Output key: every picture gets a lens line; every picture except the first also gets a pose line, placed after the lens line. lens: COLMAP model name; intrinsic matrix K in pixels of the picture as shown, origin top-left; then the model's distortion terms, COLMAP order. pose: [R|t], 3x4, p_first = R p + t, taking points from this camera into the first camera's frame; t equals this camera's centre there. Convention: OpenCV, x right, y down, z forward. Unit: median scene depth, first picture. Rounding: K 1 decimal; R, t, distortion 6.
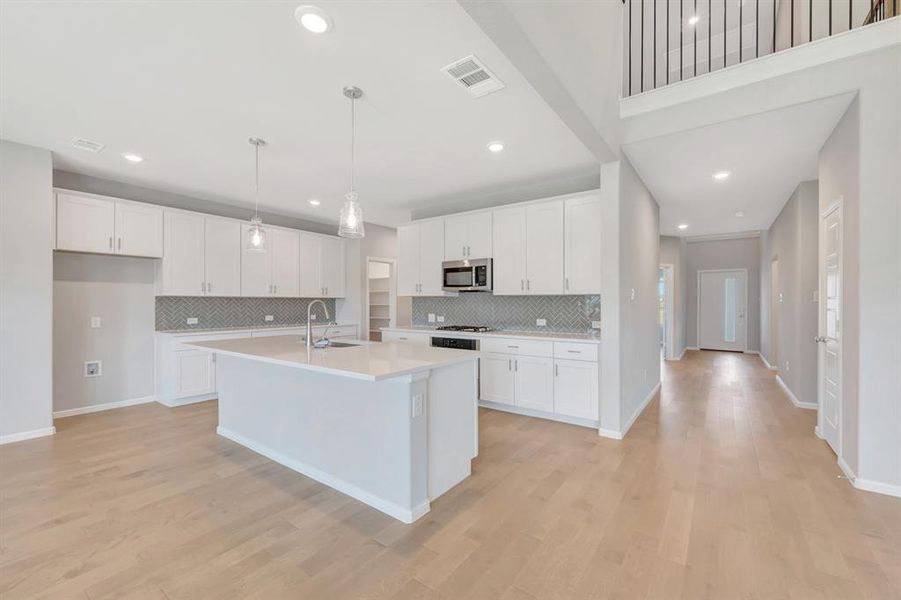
lens RADIAL K [[365.7, 0, 457.1], [0, 365.7, 303.3], [0, 0, 1]] dist [0.002078, 0.000257]
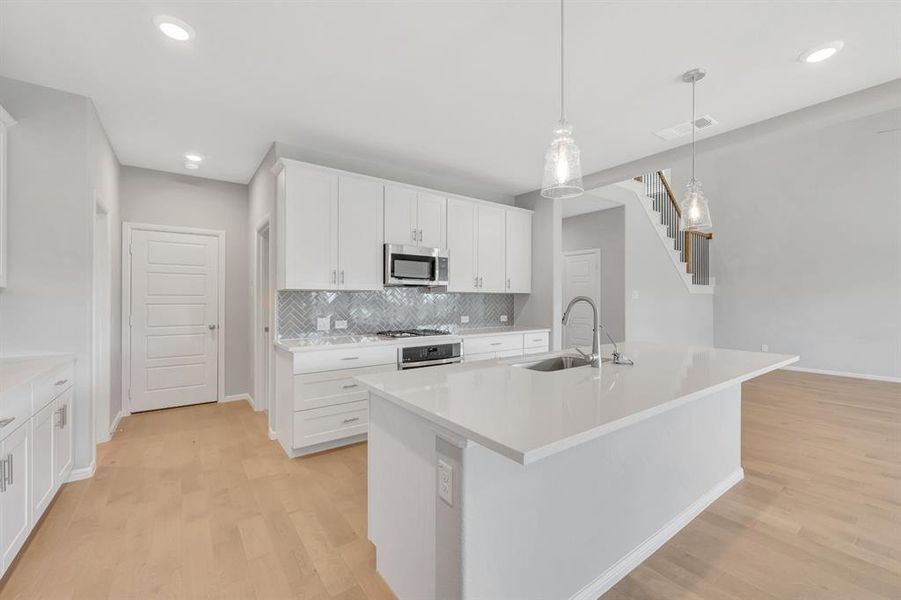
lens RADIAL K [[372.1, 0, 450.5], [0, 372.1, 300.0], [0, 0, 1]] dist [0.000170, 0.000057]
pose [[0.308413, -0.001951, 0.951251, -0.727192], [0.001831, 0.999997, 0.001457, -0.003360], [-0.951251, 0.001292, 0.308415, 0.682961]]
